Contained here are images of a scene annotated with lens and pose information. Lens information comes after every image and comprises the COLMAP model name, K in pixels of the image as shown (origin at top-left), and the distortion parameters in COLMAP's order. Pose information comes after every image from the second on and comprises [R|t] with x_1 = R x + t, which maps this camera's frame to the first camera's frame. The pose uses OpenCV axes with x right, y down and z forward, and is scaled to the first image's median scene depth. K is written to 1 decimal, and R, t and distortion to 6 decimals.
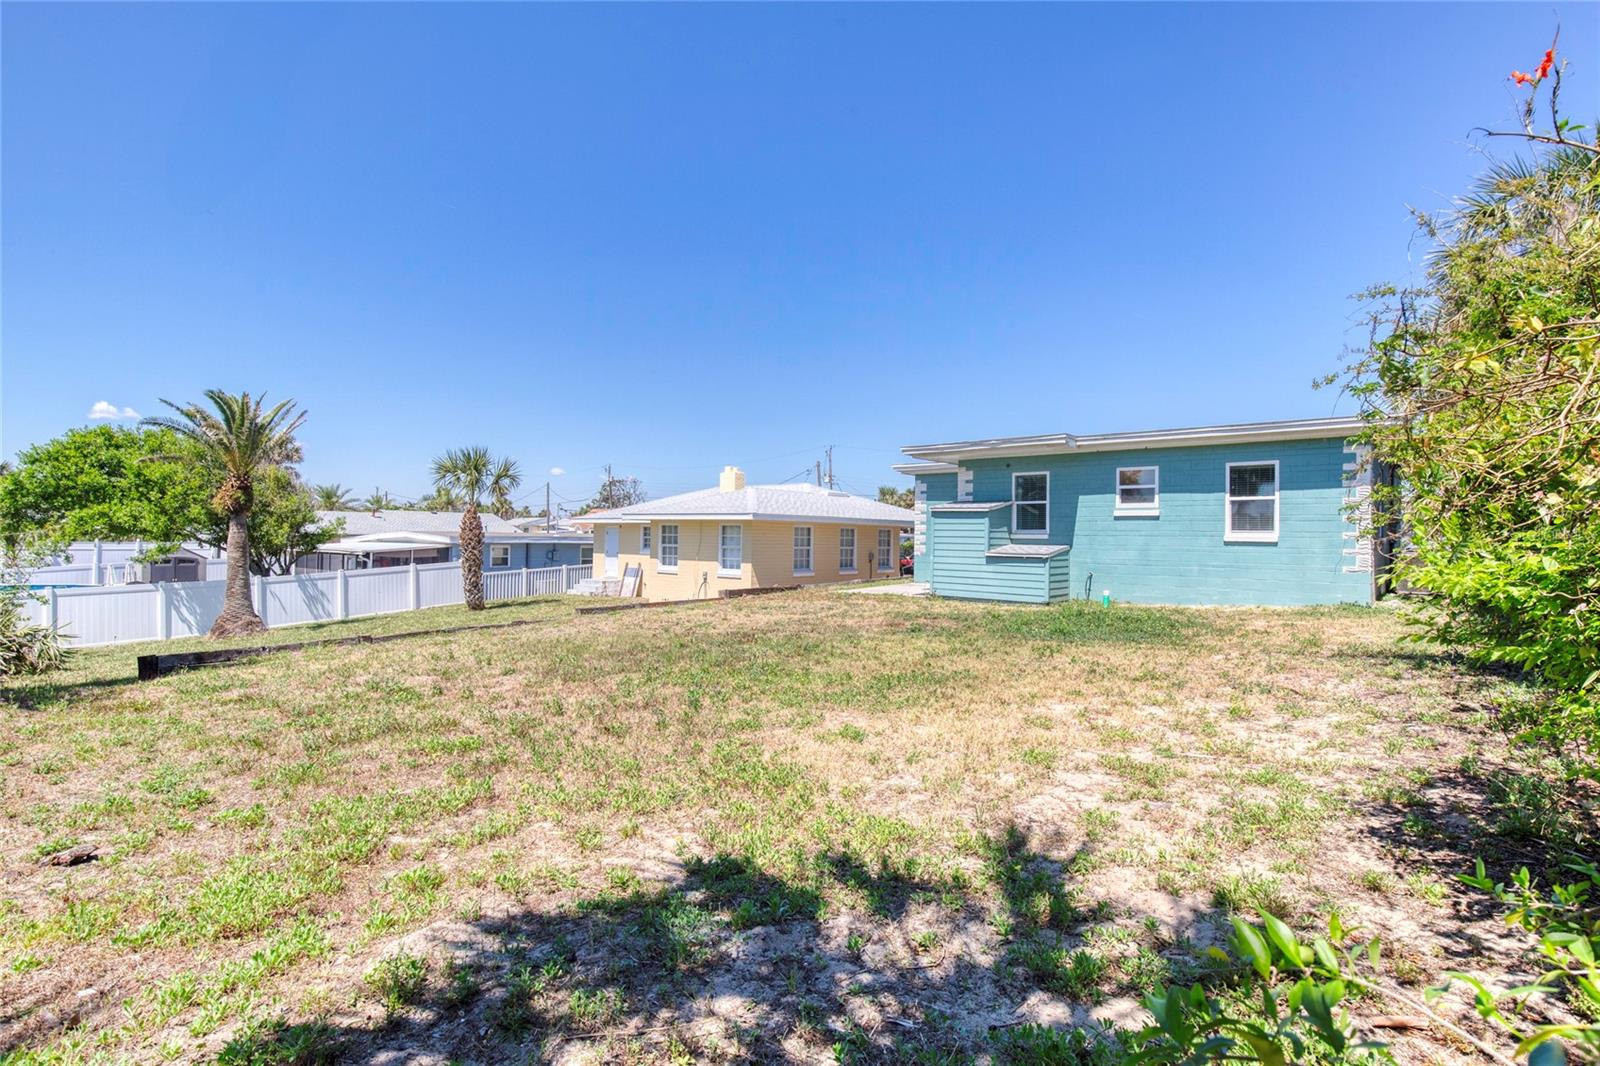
lens RADIAL K [[735.8, 0, 807.6], [0, 735.8, 531.9], [0, 0, 1]] dist [-0.021502, 0.007376]
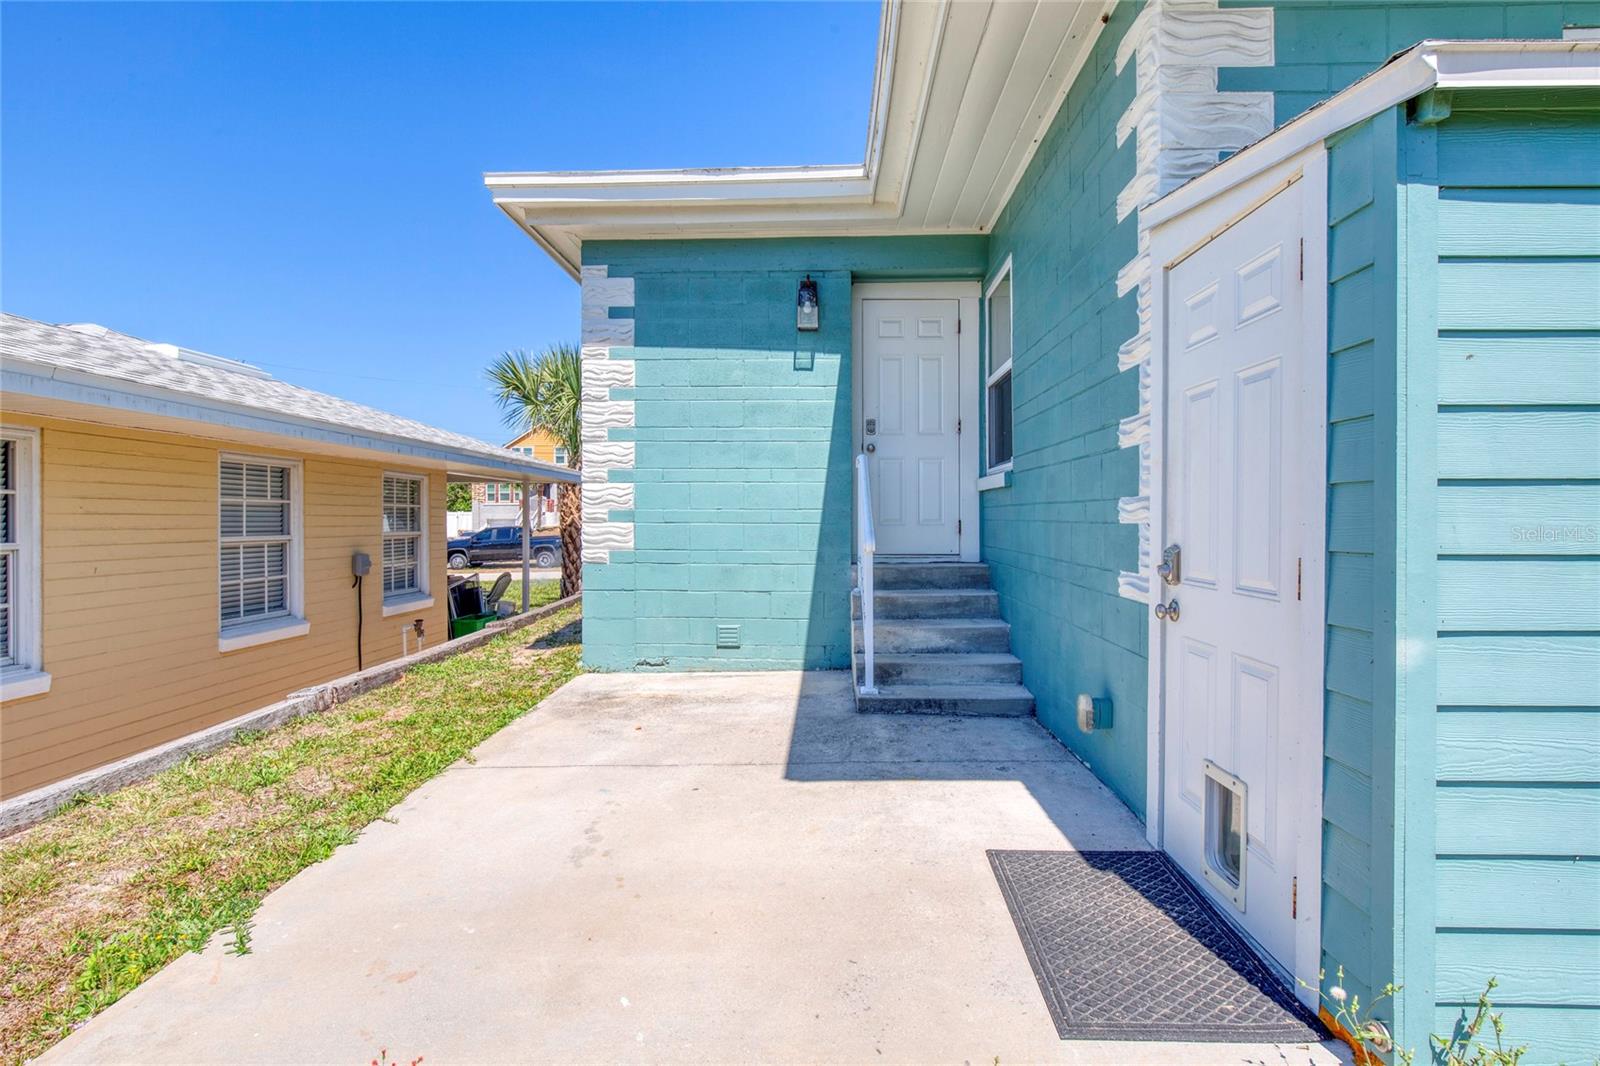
lens RADIAL K [[735.8, 0, 830.3], [0, 735.8, 520.5], [0, 0, 1]] dist [-0.021502, 0.007376]
pose [[0.758789, -0.017219, 0.651109, 0.063491], [0.007490, 0.999815, 0.017712, 0.018776], [-0.651294, -0.008563, 0.758777, 1.030166]]
